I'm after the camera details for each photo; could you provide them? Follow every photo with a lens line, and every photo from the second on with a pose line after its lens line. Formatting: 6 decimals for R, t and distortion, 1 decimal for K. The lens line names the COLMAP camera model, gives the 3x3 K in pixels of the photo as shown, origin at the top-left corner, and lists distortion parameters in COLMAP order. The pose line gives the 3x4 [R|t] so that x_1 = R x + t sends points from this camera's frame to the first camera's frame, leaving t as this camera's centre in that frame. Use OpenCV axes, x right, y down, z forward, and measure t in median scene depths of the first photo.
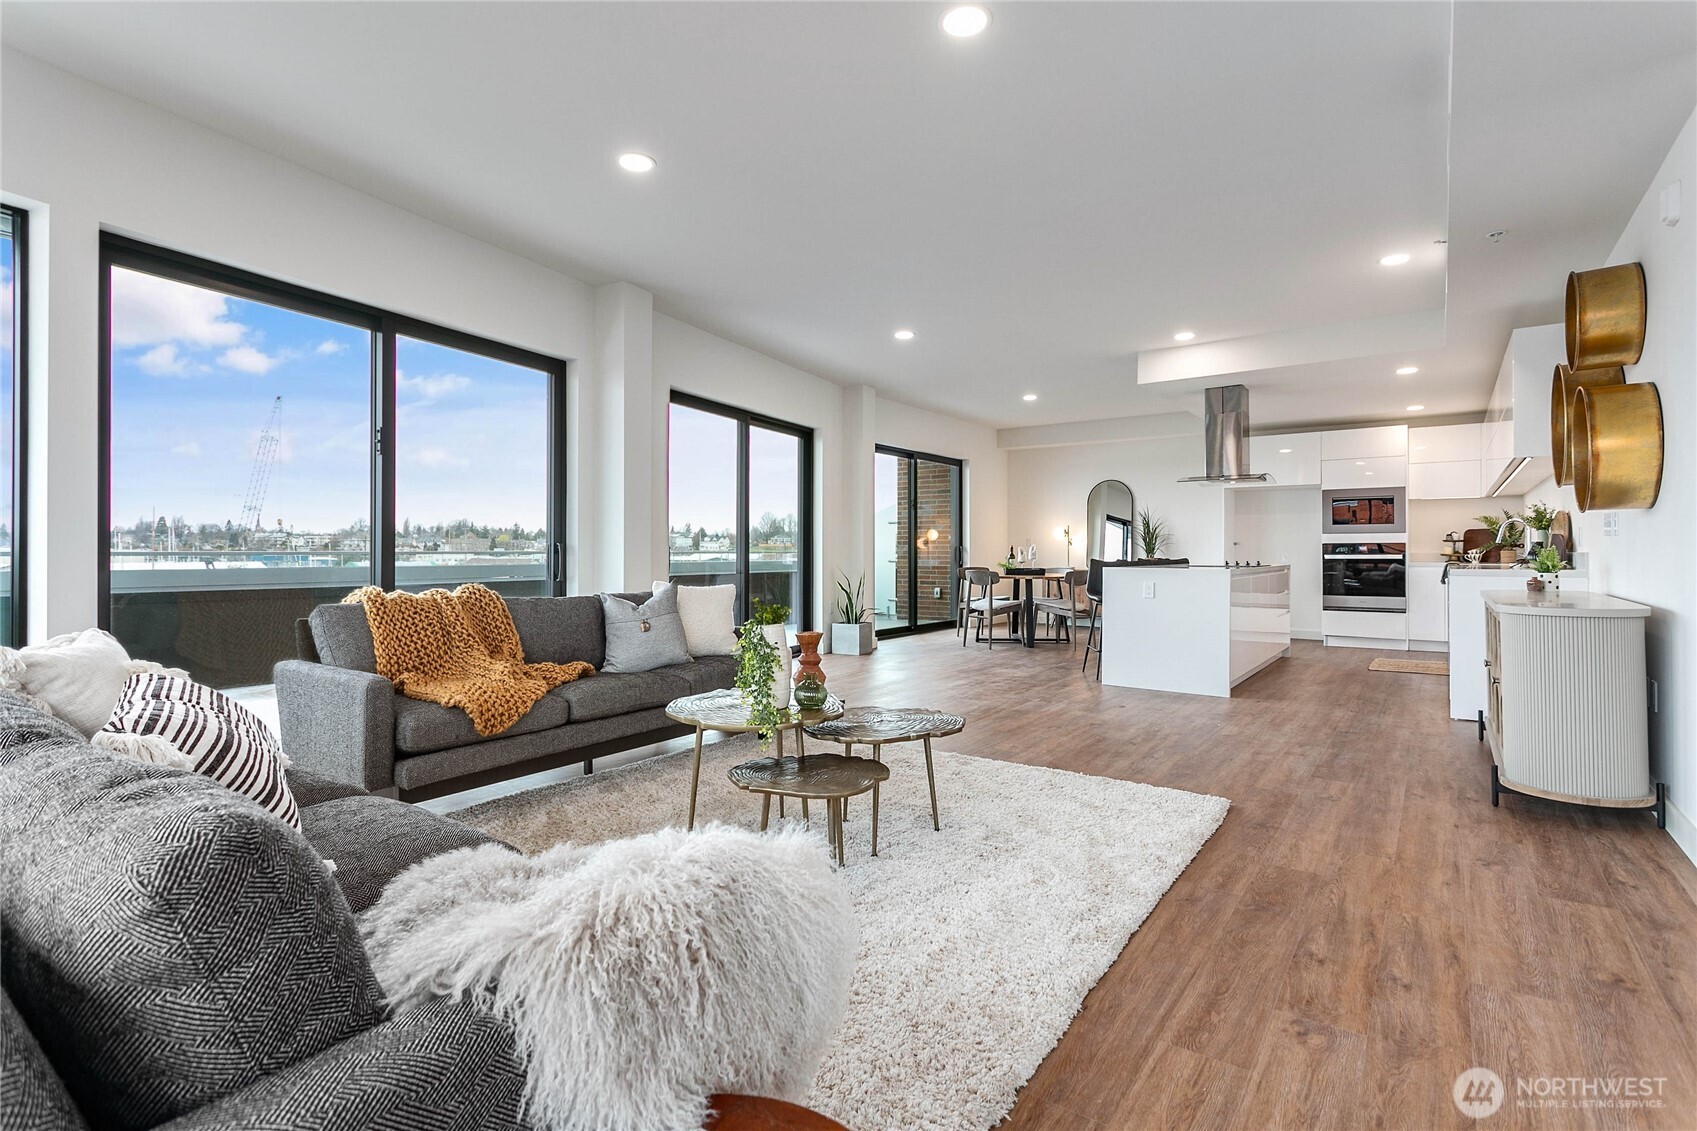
lens RADIAL K [[806.8, 0, 846.9], [0, 806.8, 539.7], [0, 0, 1]] dist [0.002810, 0.002073]
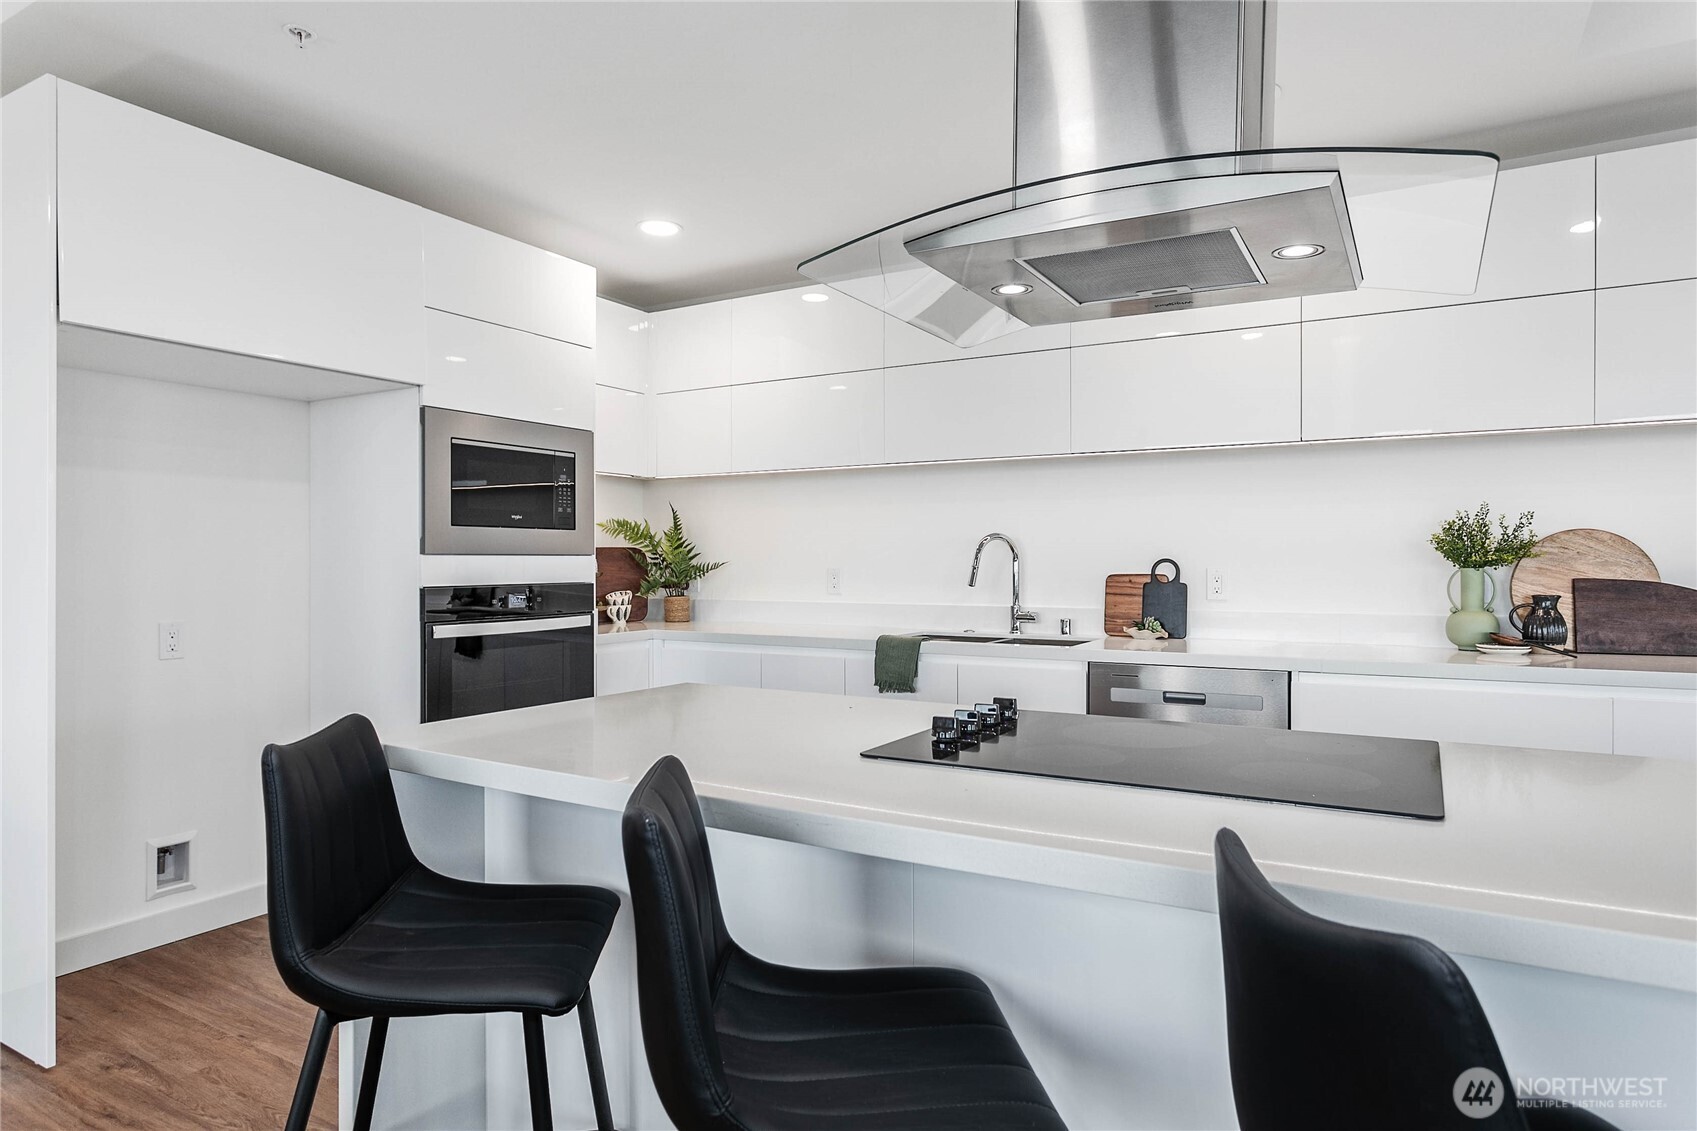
lens RADIAL K [[985.2, 0, 852.6], [0, 985.2, 574.1], [0, 0, 1]] dist [-0.011198, 0.001166]
pose [[-0.105151, -0.011986, 0.994384, 0.268438], [-0.012135, 0.999868, 0.010768, -0.007712], [-0.994382, -0.010935, -0.105282, 1.110953]]
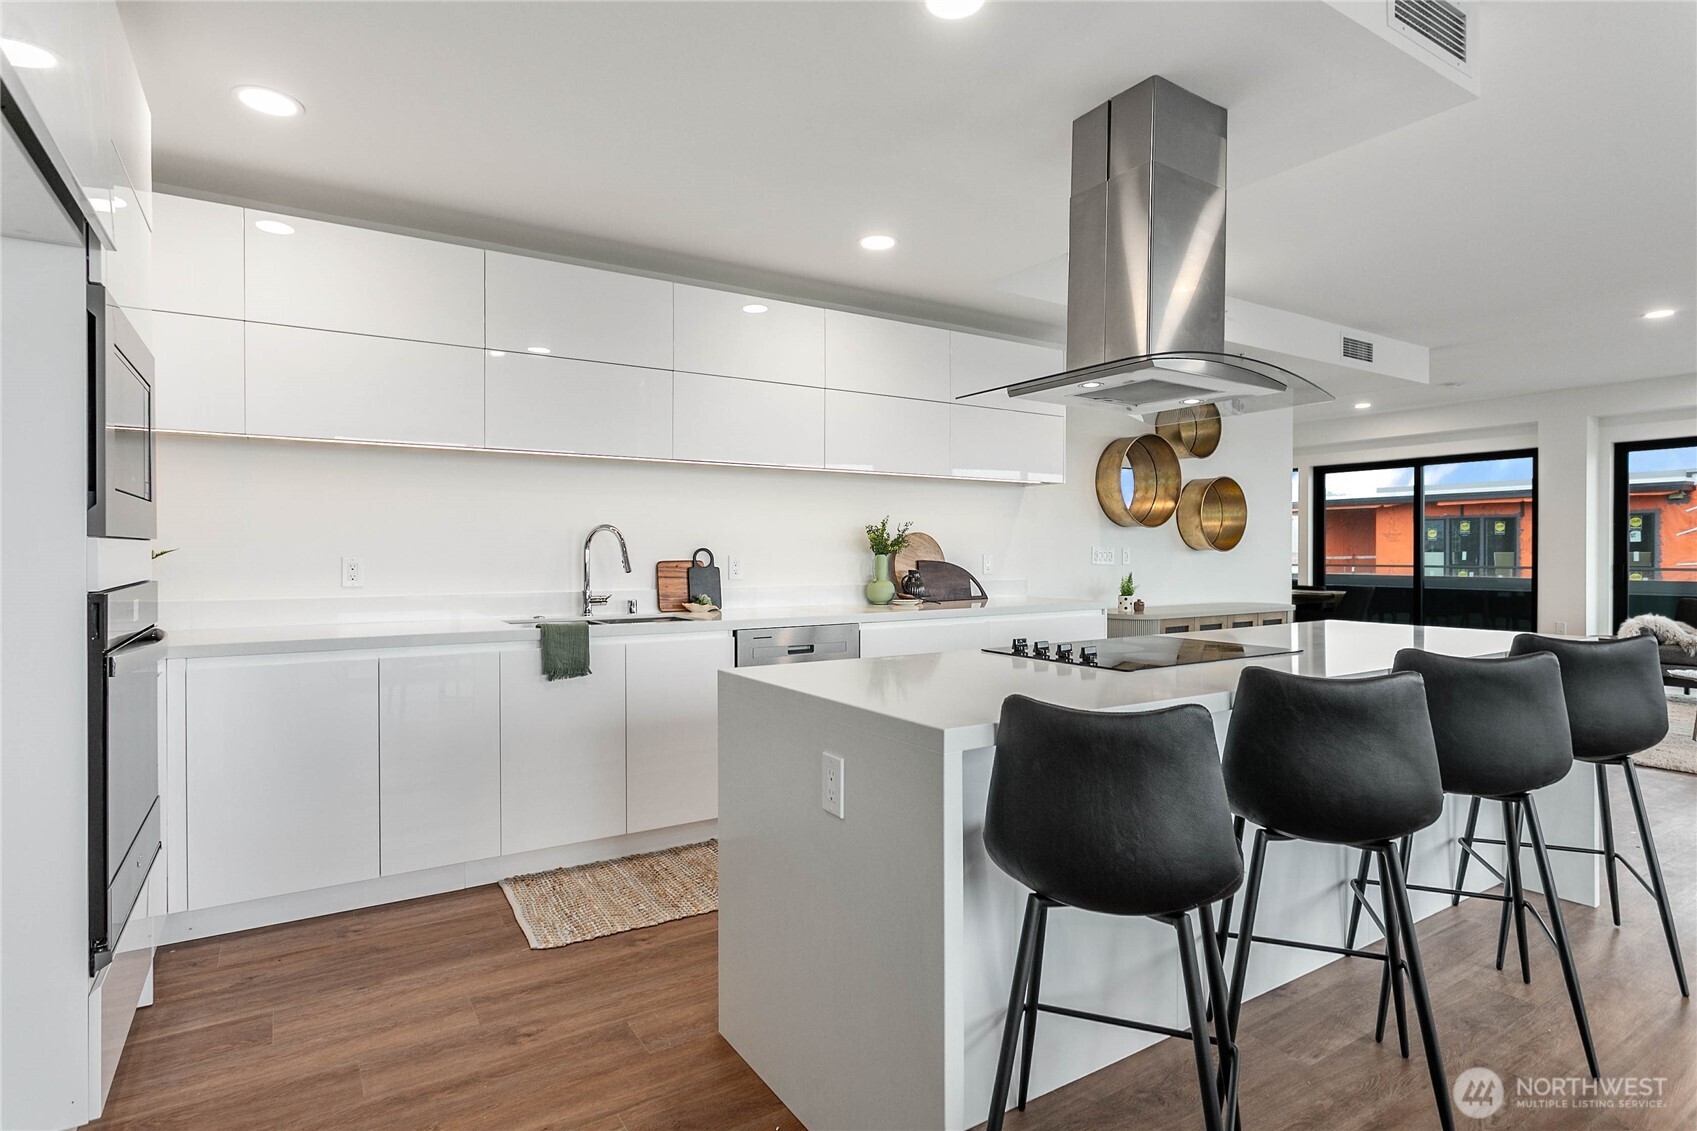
lens RADIAL K [[893.6, 0, 850.9], [0, 893.6, 557.3], [0, 0, 1]] dist [-0.006510, 0.008168]
pose [[-0.934935, -0.003659, 0.354801, 0.462733], [-0.005929, 0.999968, -0.005312, -0.003574], [-0.354770, -0.007070, -0.934927, 1.417115]]
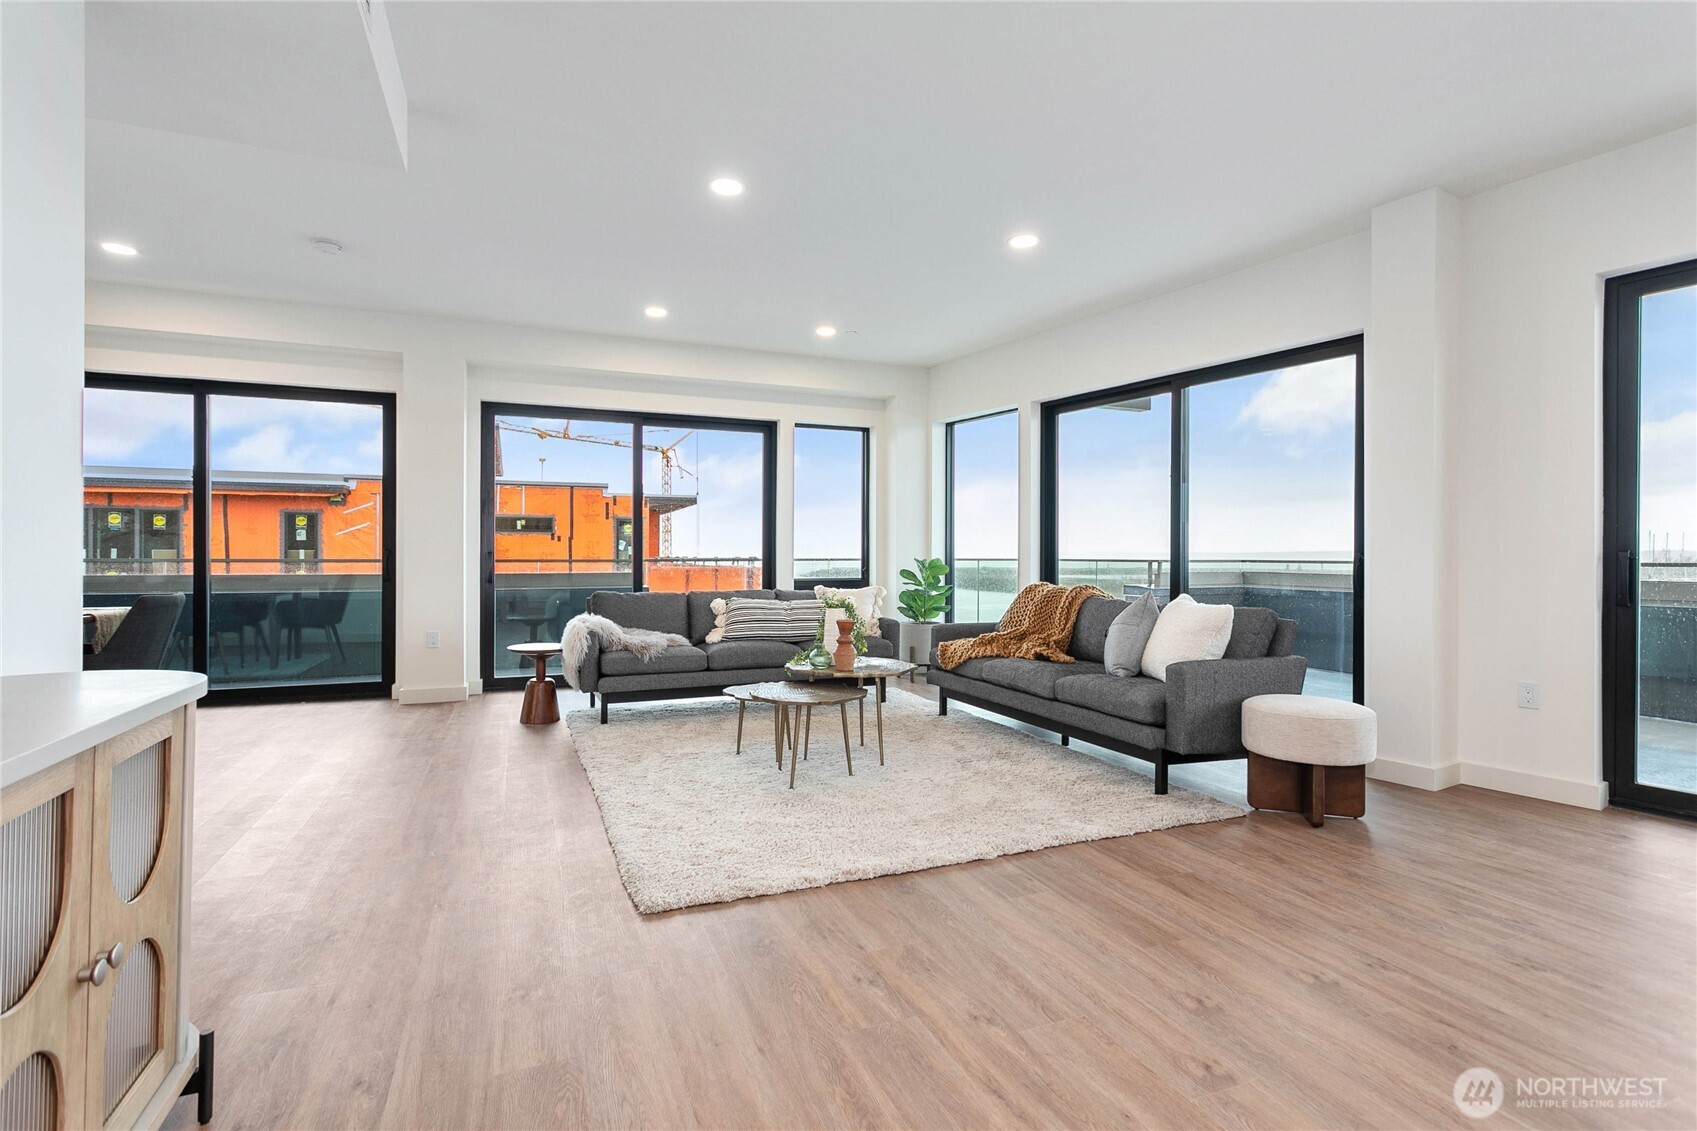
lens RADIAL K [[806.8, 0, 852.4], [0, 806.8, 543.1], [0, 0, 1]] dist [0.002810, 0.002073]
pose [[-0.521652, -0.017028, -0.852989, 0.459828], [0.007642, 0.999667, -0.024630, 0.008071], [0.853124, -0.019367, -0.521348, 0.713275]]
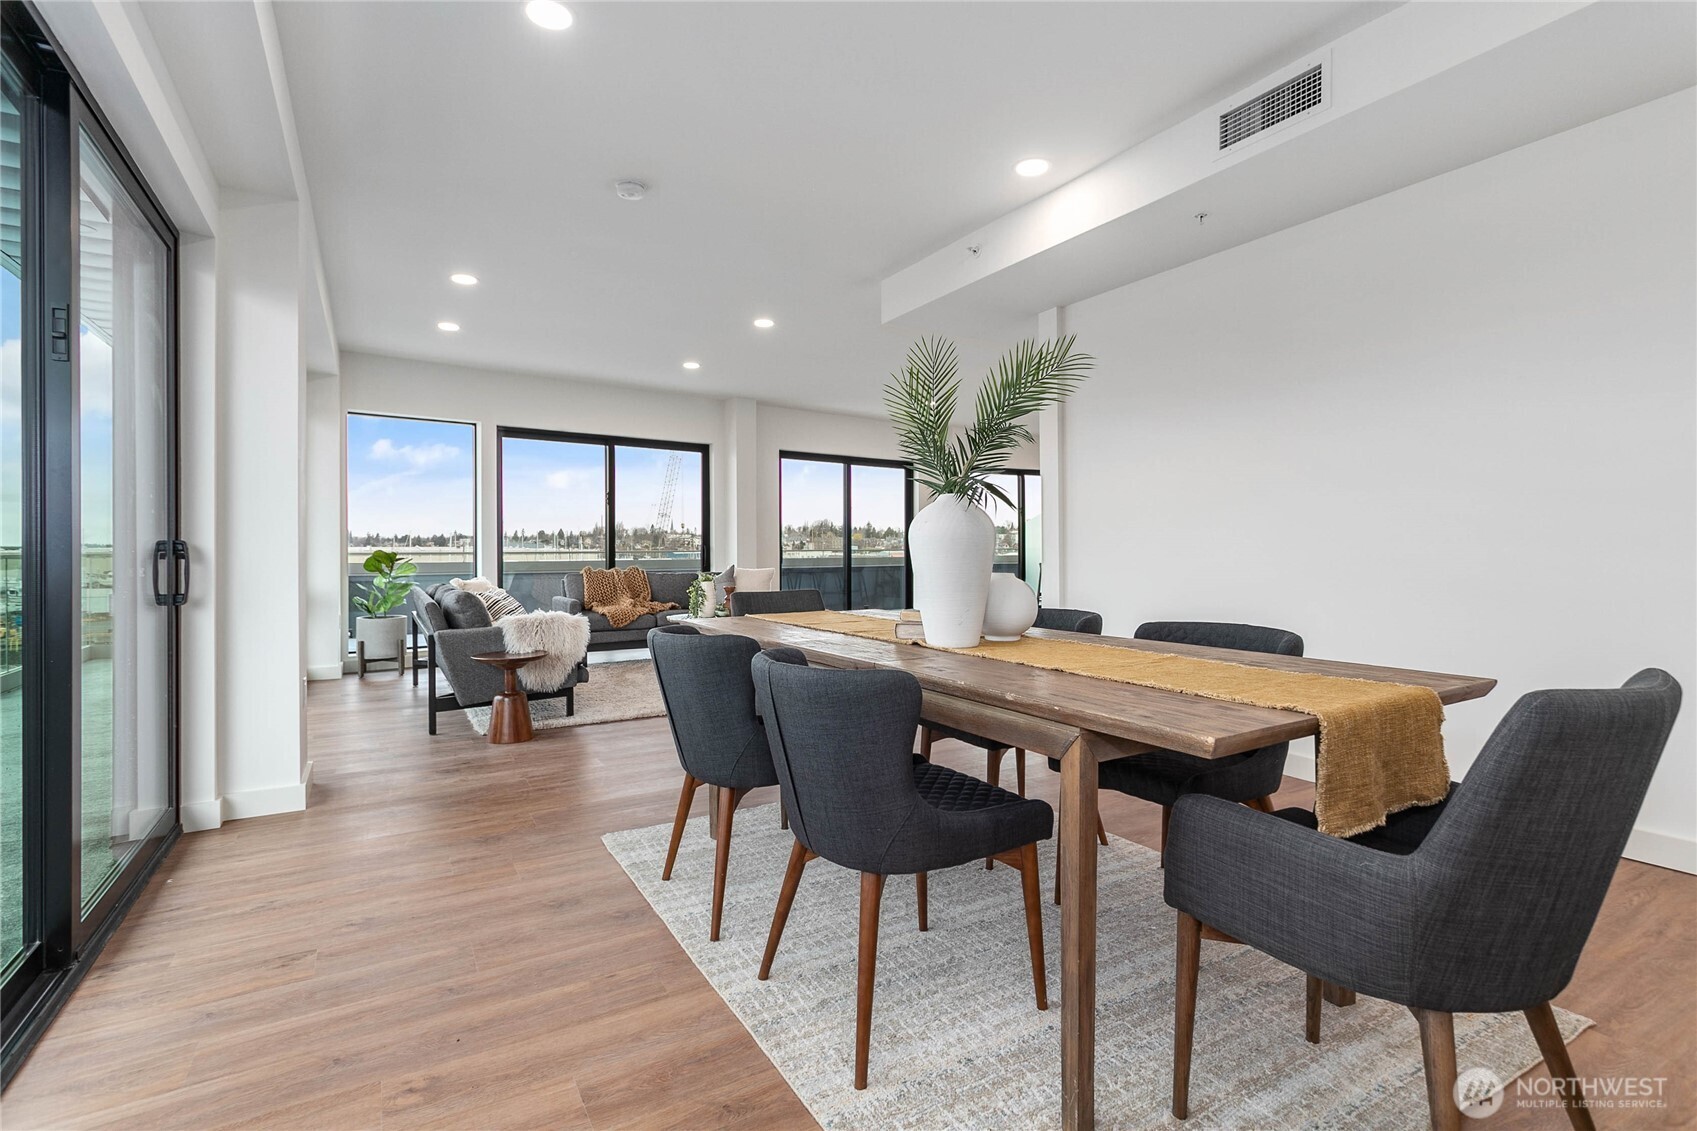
lens RADIAL K [[806.8, 0, 839.2], [0, 806.8, 542.2], [0, 0, 1]] dist [0.002810, 0.002073]
pose [[0.910806, -0.006788, -0.412779, 0.478413], [0.009692, 0.999941, 0.004942, -0.007175], [0.412721, -0.008502, 0.910818, -0.379702]]
